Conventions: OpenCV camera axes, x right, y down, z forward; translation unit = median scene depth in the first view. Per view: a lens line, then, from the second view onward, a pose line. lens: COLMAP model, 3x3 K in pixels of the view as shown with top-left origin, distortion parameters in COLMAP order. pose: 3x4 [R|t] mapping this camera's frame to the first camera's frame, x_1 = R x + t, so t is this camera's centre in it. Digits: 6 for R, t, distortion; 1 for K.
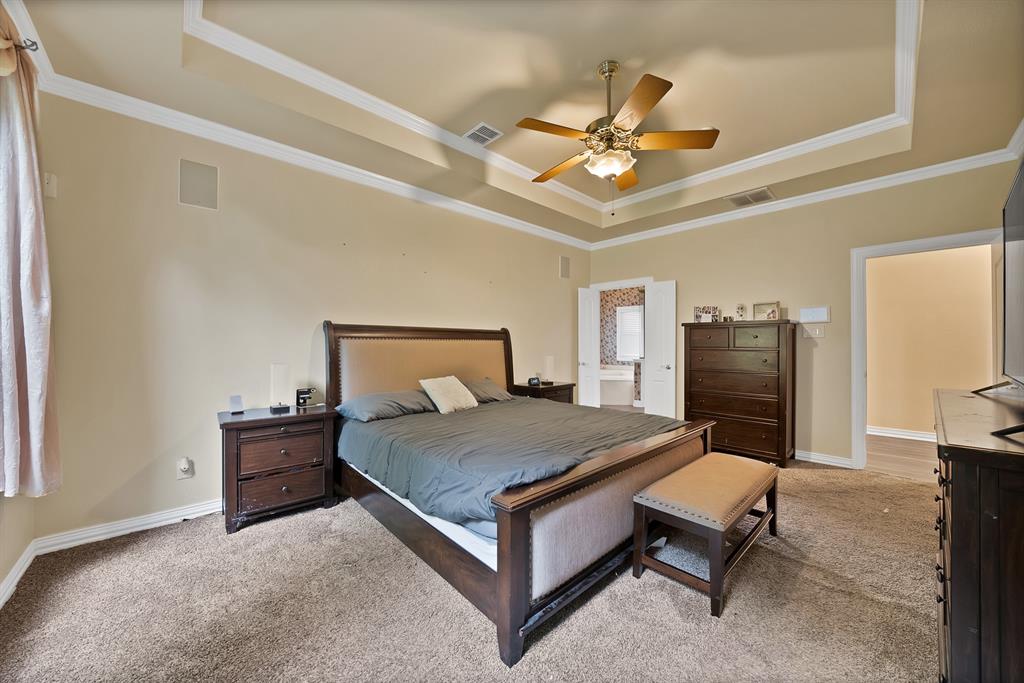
lens RADIAL K [[369.7, 0, 504.5], [0, 369.7, 341.7], [0, 0, 1]] dist [-0.023707, 0.002626]
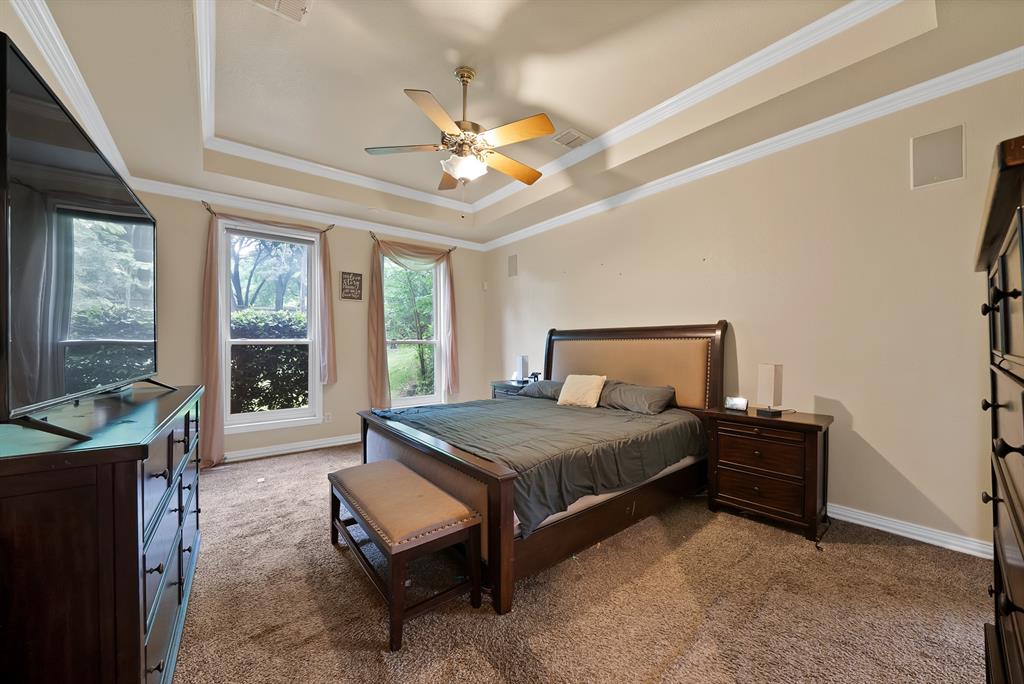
lens RADIAL K [[369.7, 0, 506.5], [0, 369.7, 341.1], [0, 0, 1]] dist [-0.023707, 0.002626]
pose [[-0.073287, -0.012759, -0.997229, 0.942878], [0.007643, 0.999882, -0.013355, 0.010703], [0.997282, -0.008601, -0.073181, 0.862991]]
